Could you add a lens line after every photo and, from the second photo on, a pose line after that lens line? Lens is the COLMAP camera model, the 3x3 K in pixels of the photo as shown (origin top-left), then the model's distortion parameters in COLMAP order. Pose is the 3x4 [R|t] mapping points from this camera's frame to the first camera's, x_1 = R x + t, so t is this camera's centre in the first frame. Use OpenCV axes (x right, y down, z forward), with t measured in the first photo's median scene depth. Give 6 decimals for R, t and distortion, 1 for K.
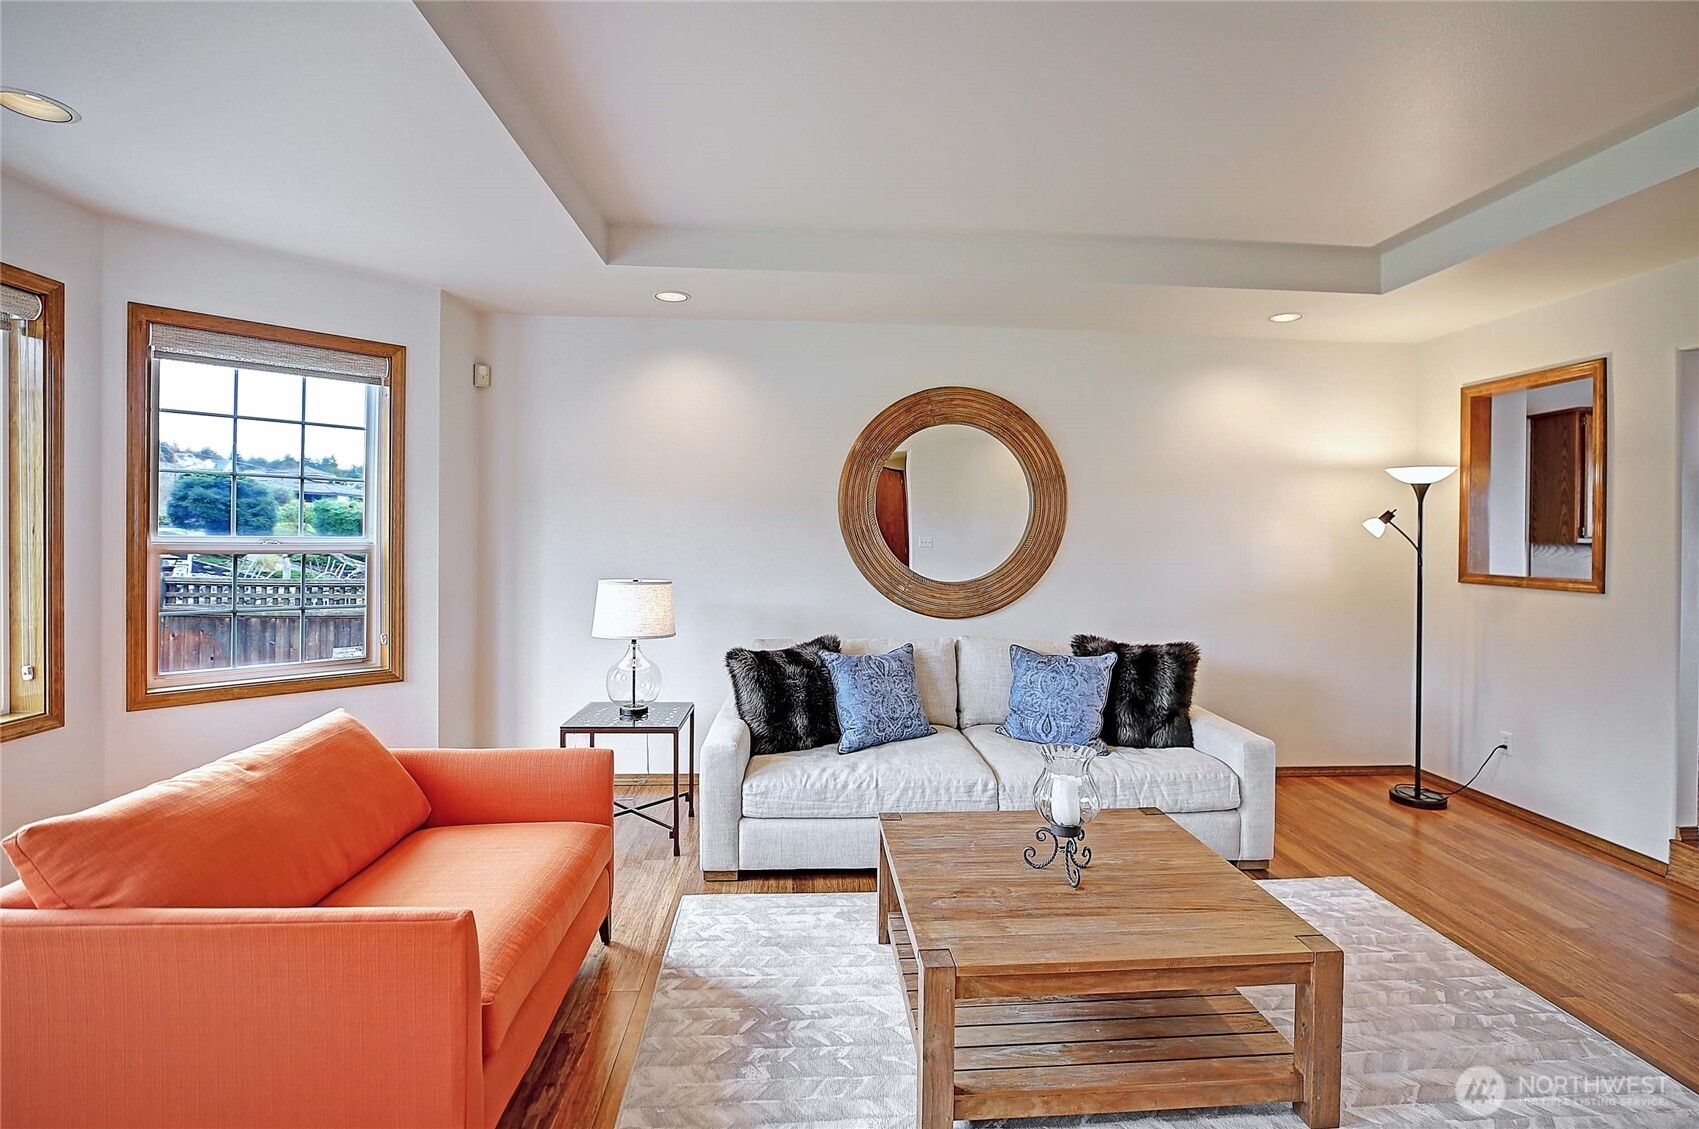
lens RADIAL K [[789.5, 0, 864.2], [0, 789.5, 560.3], [0, 0, 1]] dist [-0.023208, 0.002414]
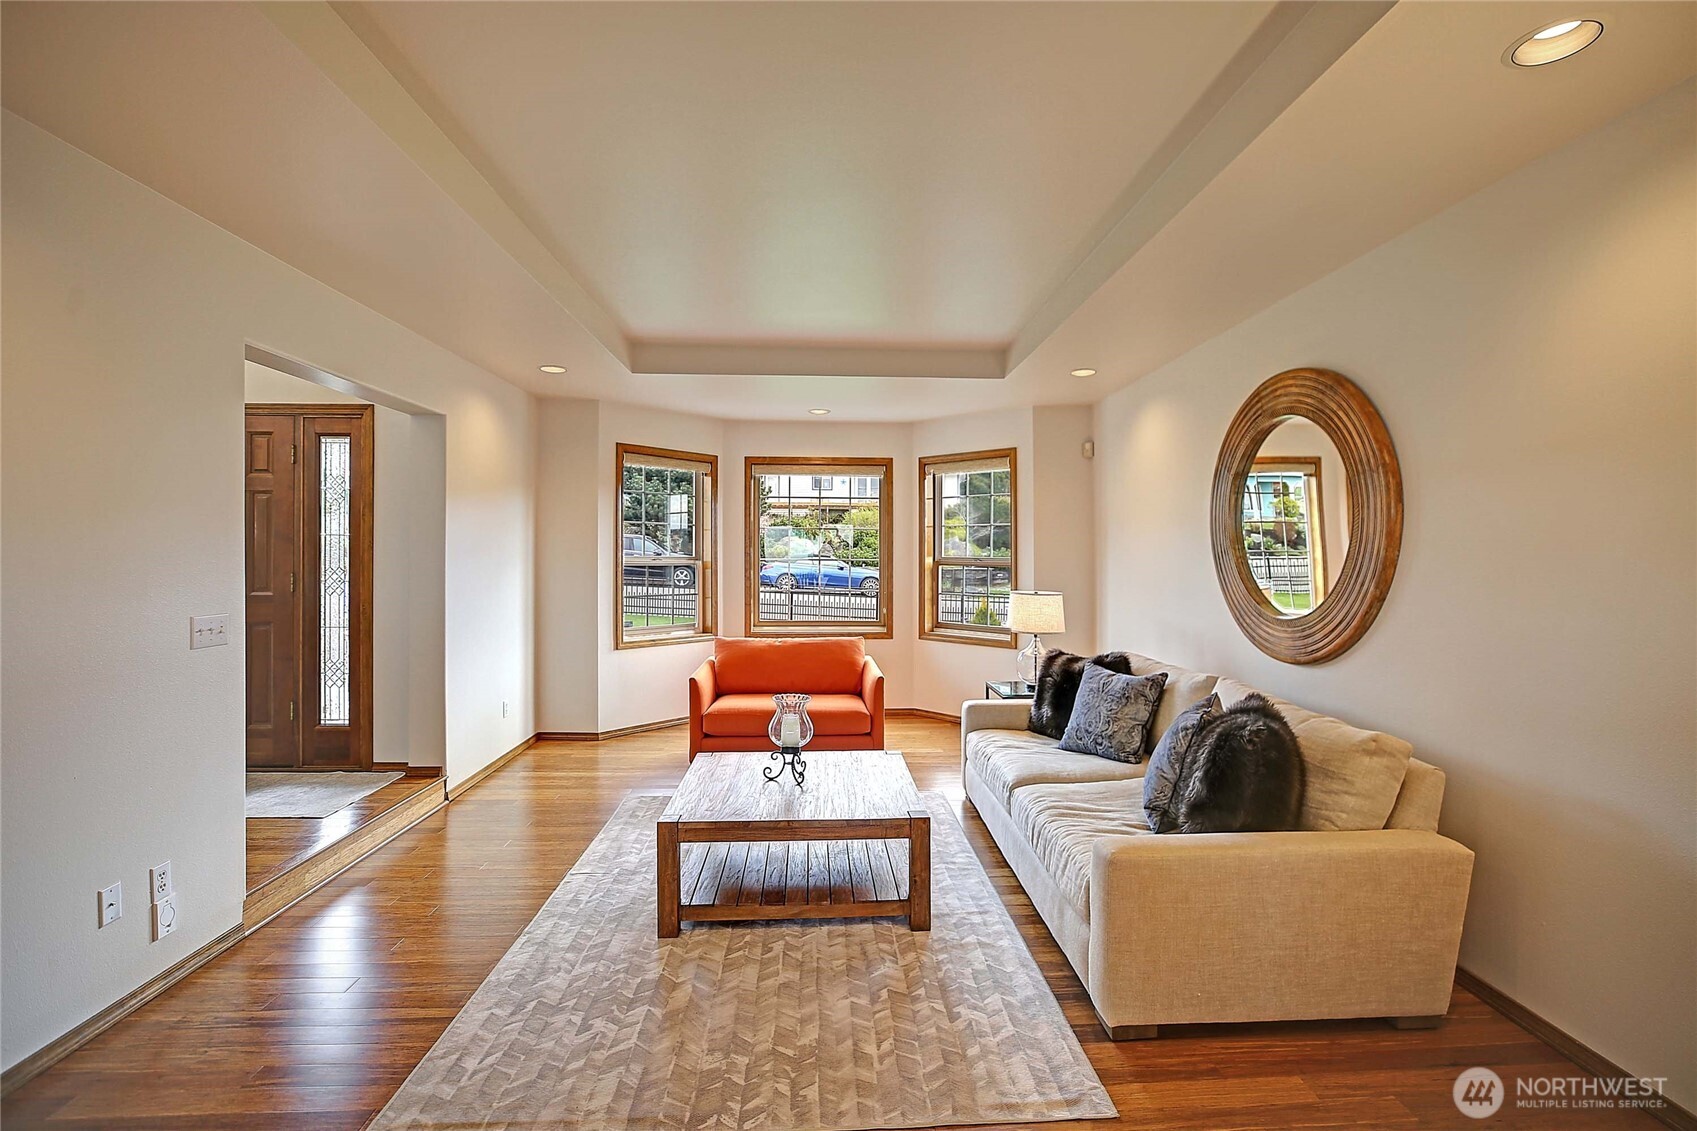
lens RADIAL K [[788.5, 0, 865.1], [0, 788.5, 556.3], [0, 0, 1]] dist [-0.023208, 0.002414]
pose [[-0.014372, -0.008242, -0.999863, 1.506639], [-0.026646, 0.999614, -0.007857, -0.024965], [0.999542, 0.026530, -0.014586, 0.975737]]
